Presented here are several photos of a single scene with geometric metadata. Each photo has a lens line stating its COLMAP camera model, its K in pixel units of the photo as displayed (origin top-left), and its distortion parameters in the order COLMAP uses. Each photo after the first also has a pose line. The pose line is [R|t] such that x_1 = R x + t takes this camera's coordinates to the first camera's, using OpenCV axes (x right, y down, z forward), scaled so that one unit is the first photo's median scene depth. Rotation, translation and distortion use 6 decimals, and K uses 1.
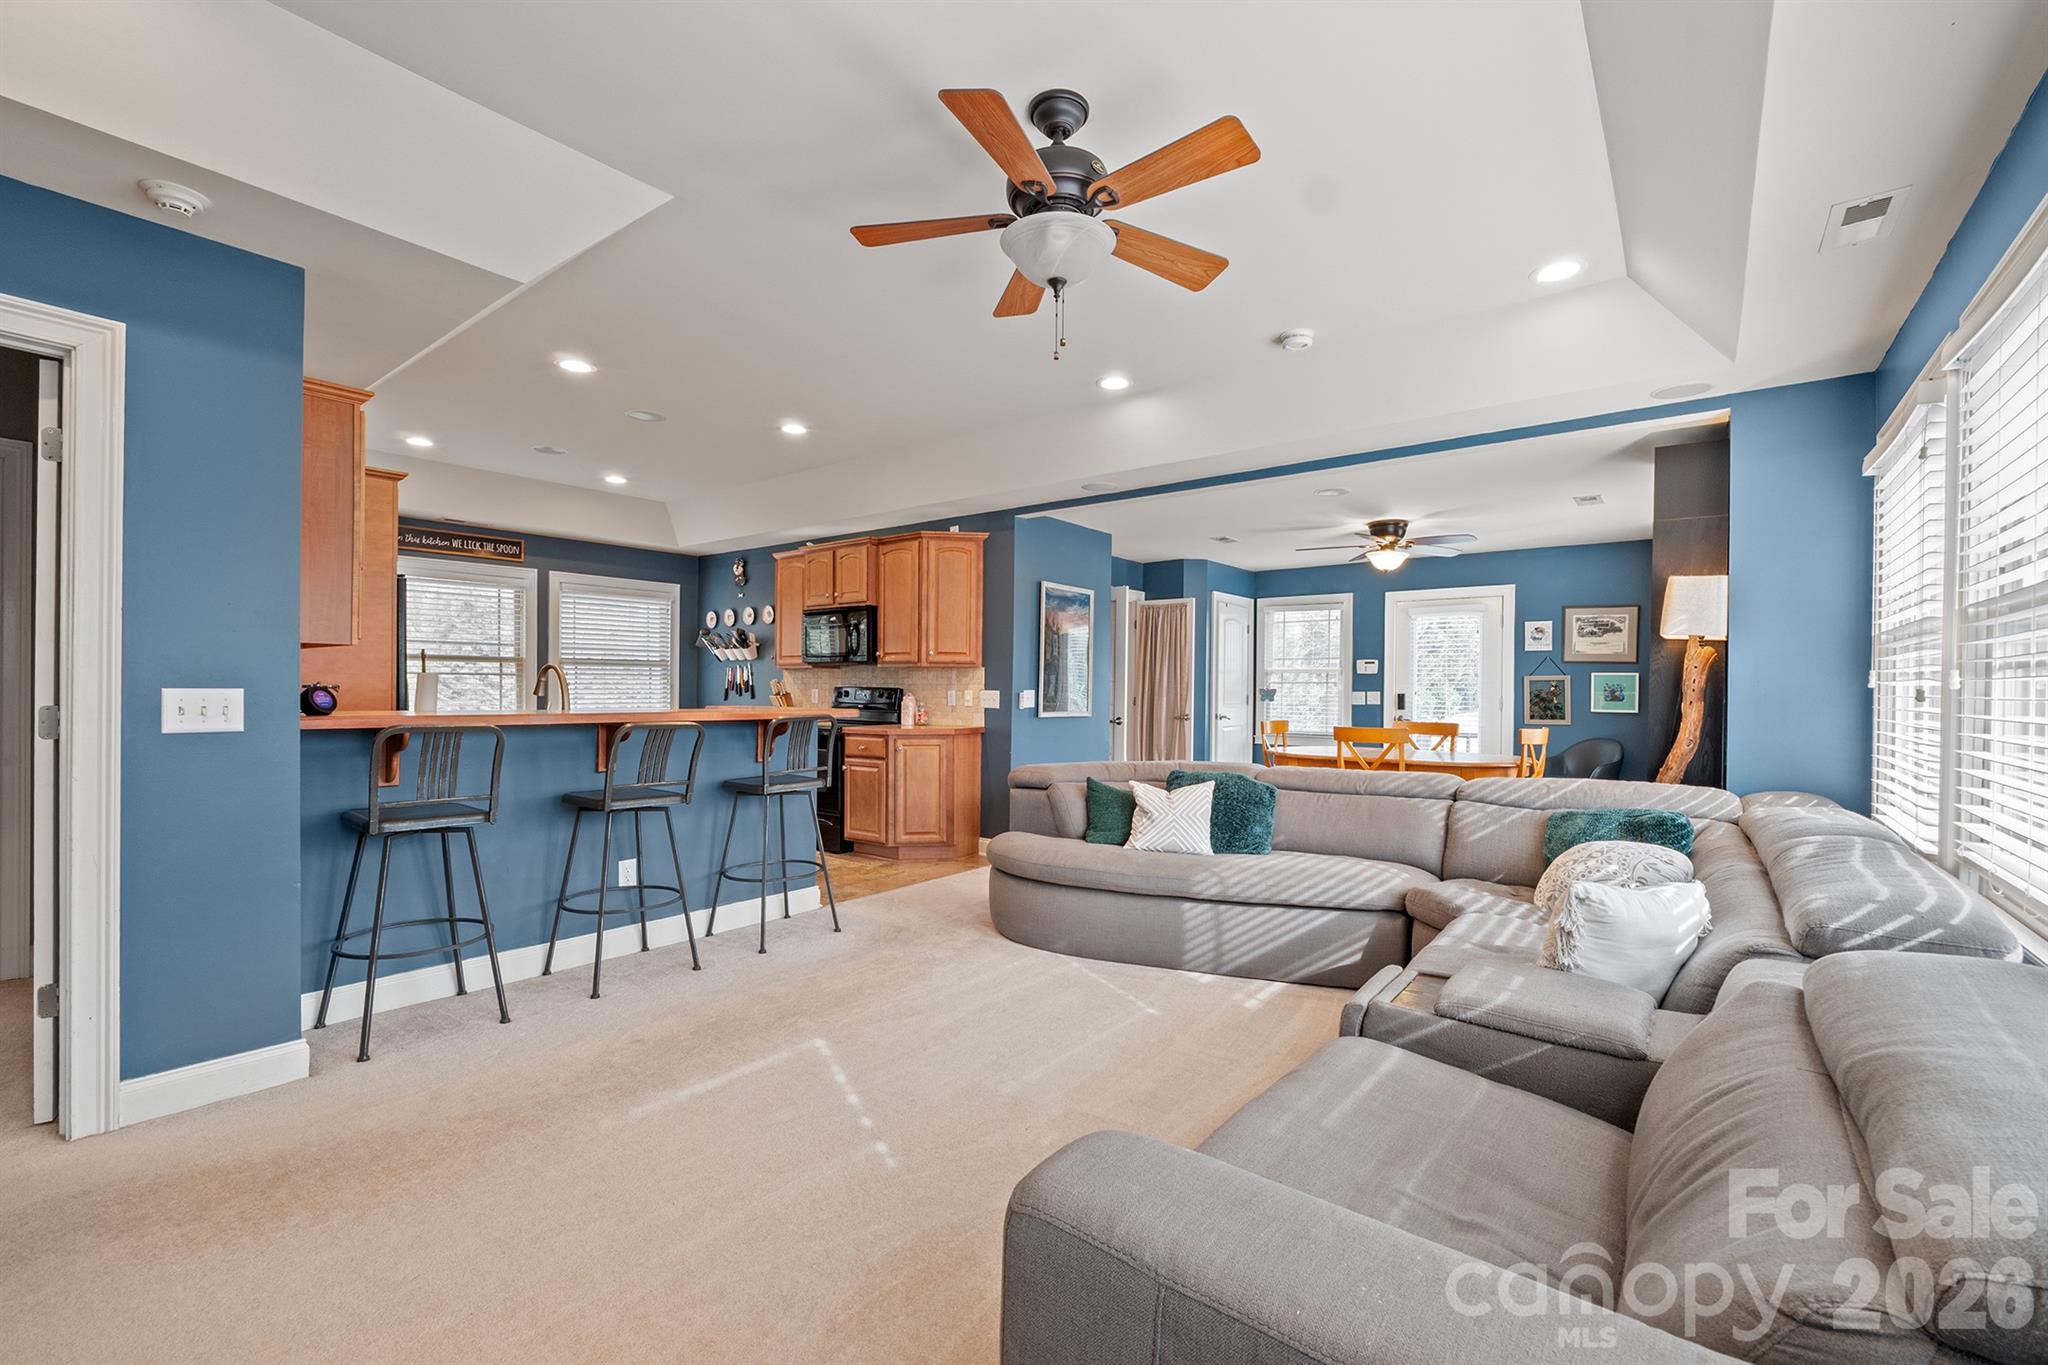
lens RADIAL K [[876.8, 0, 1024.0], [0, 876.8, 682.5], [0, 0, 1]] dist [-0.007115, -0.000192]
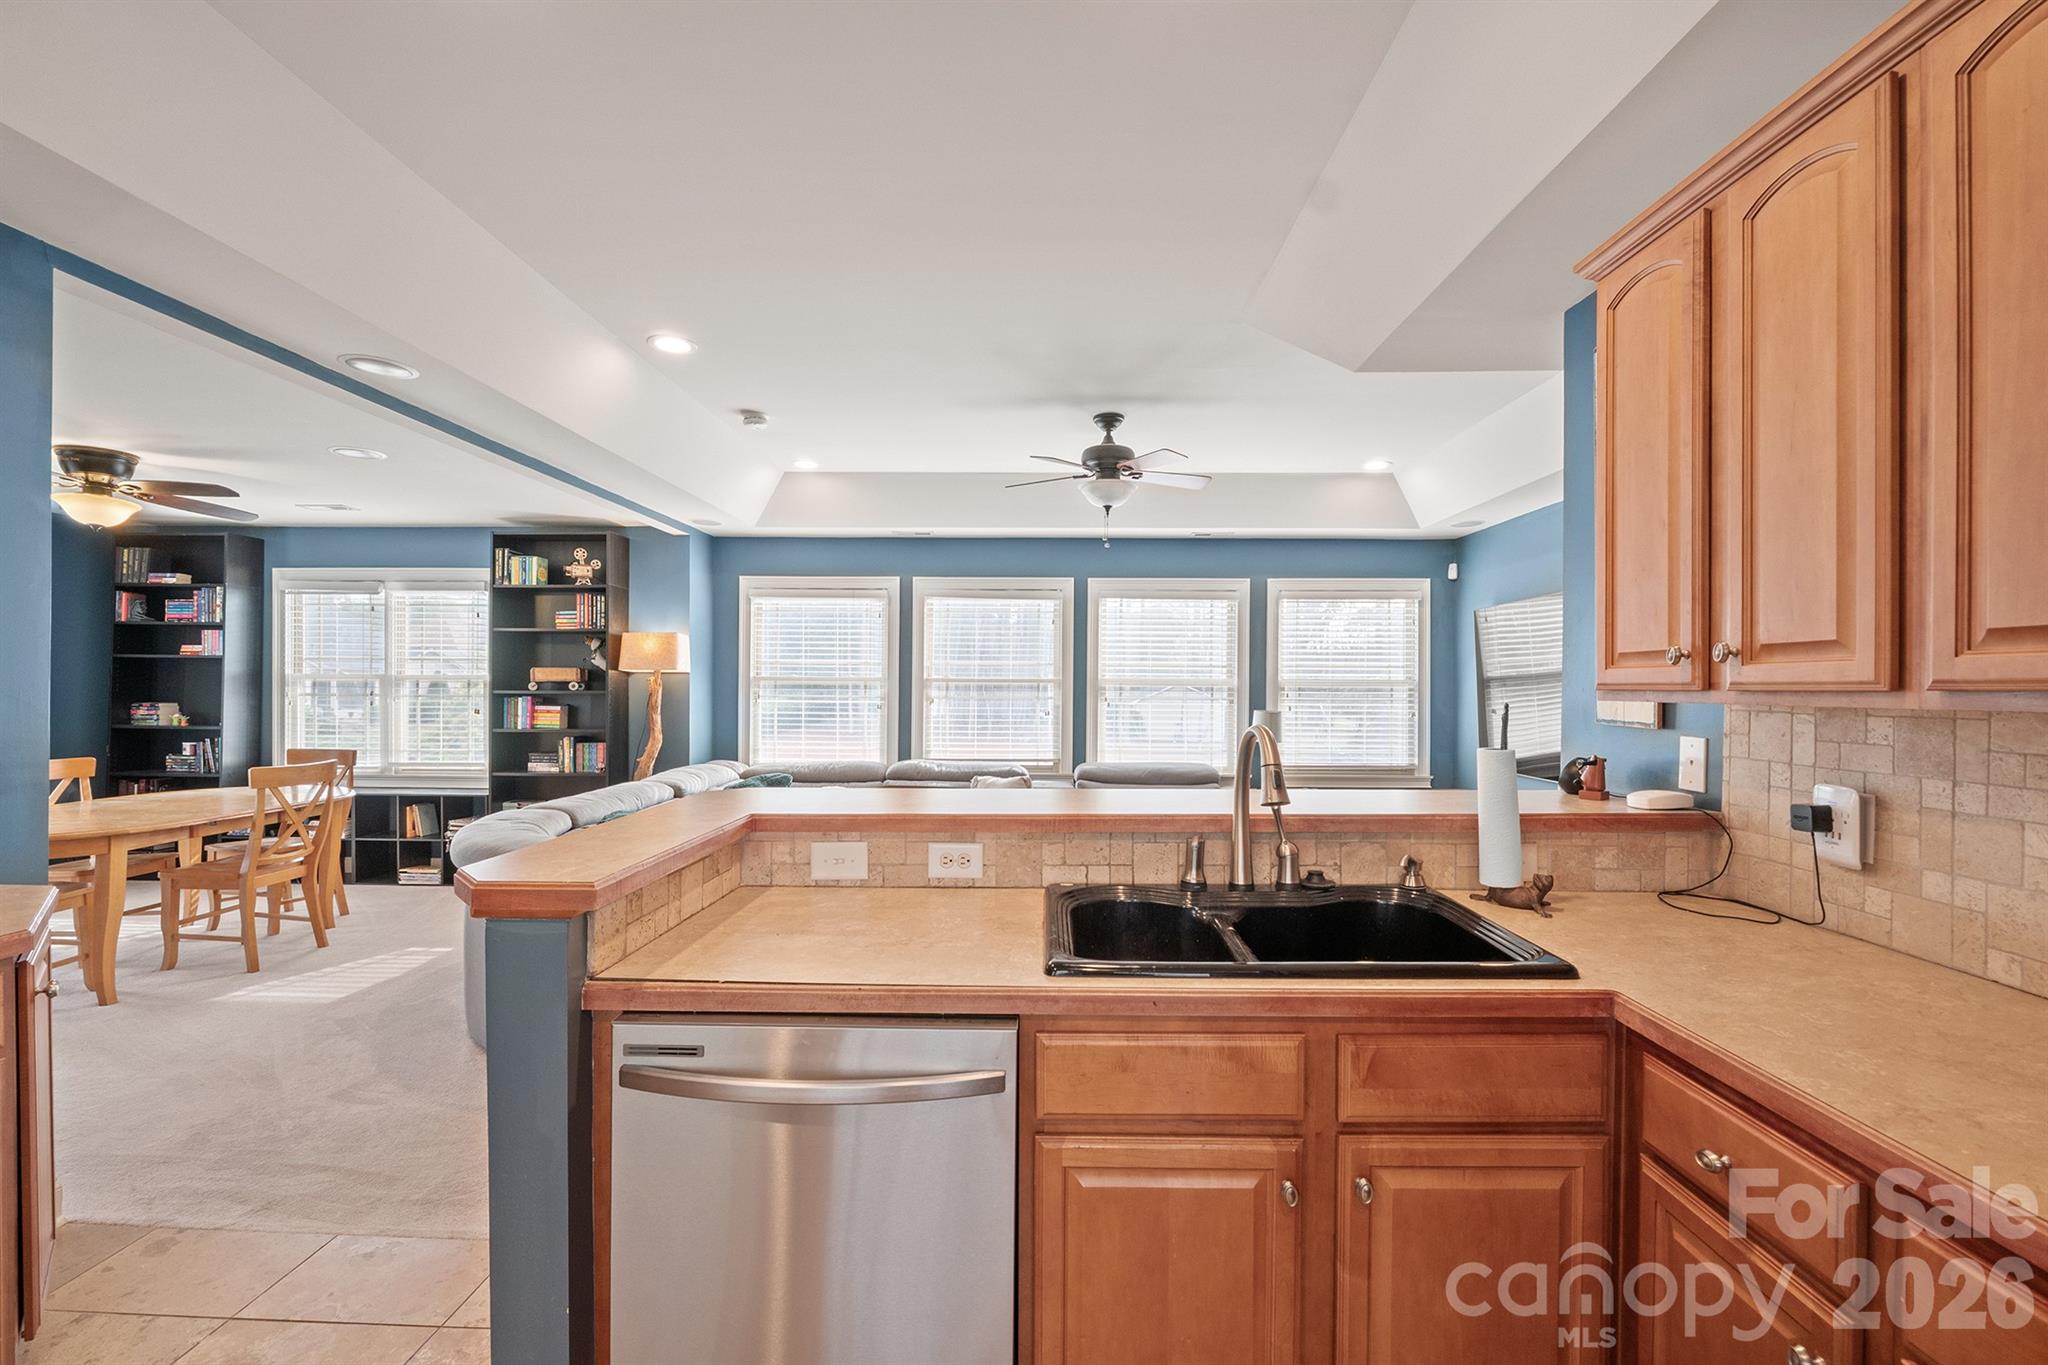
lens RADIAL K [[864.9, 0, 1026.7], [0, 864.9, 690.6], [0, 0, 1]] dist [-0.007948, -0.000265]
pose [[-0.602477, -0.015307, 0.797989, -0.518546], [-0.016047, 0.999846, 0.007063, -0.025059], [-0.797975, -0.008550, -0.602630, 0.866054]]
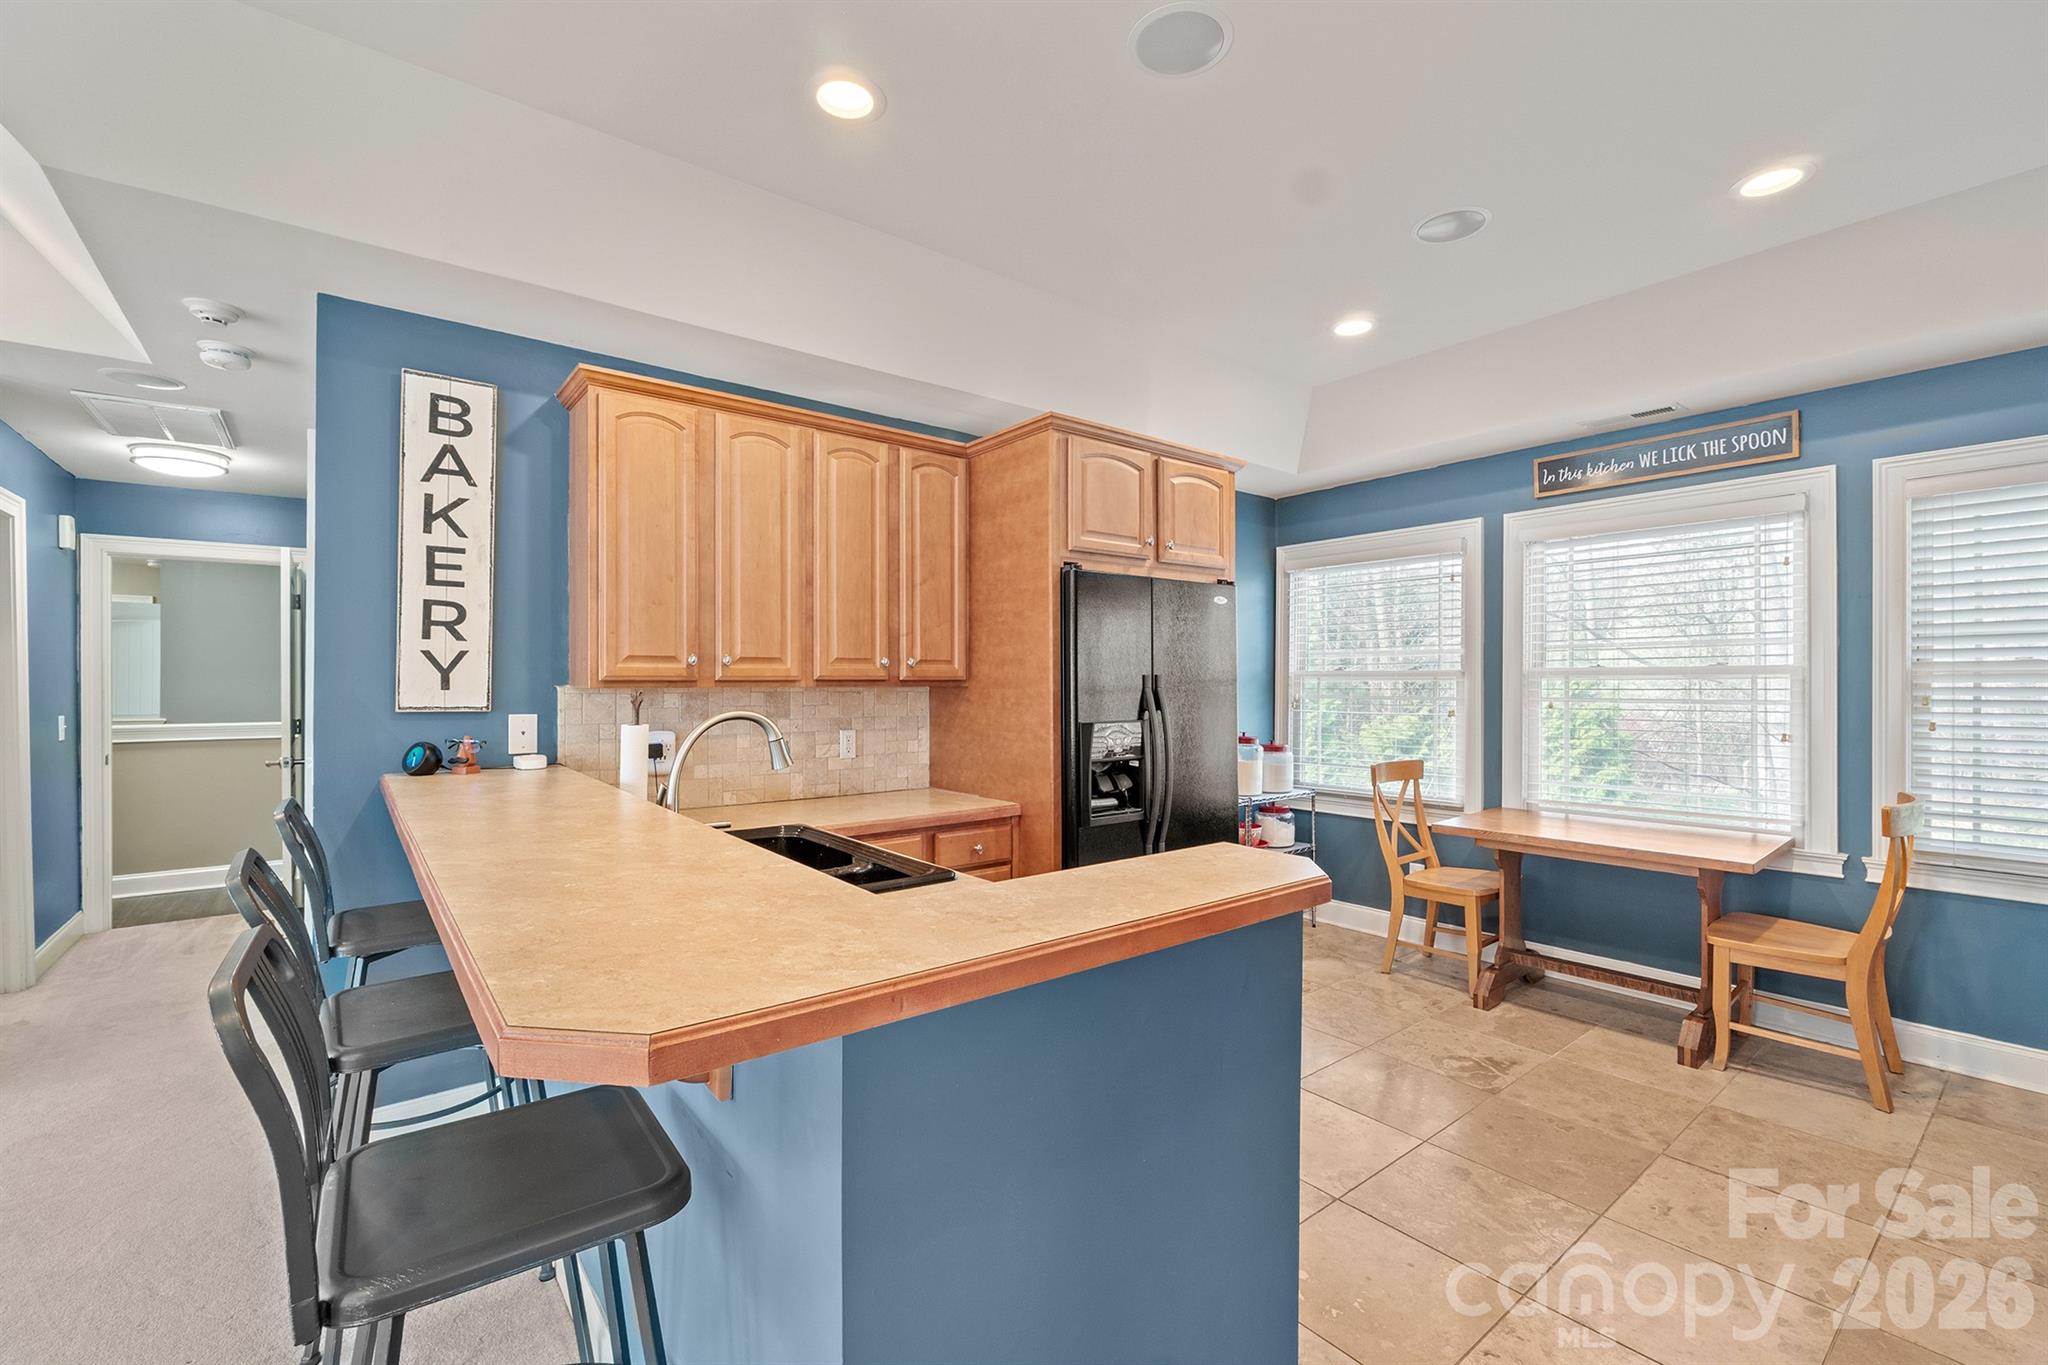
lens RADIAL K [[876.8, 0, 1024.0], [0, 876.8, 682.5], [0, 0, 1]] dist [-0.007115, -0.000192]
pose [[-0.228435, -0.007799, -0.973528, -0.042049], [0.004882, 0.999946, -0.009157, -0.020519], [0.973547, -0.006845, -0.228385, 0.826797]]
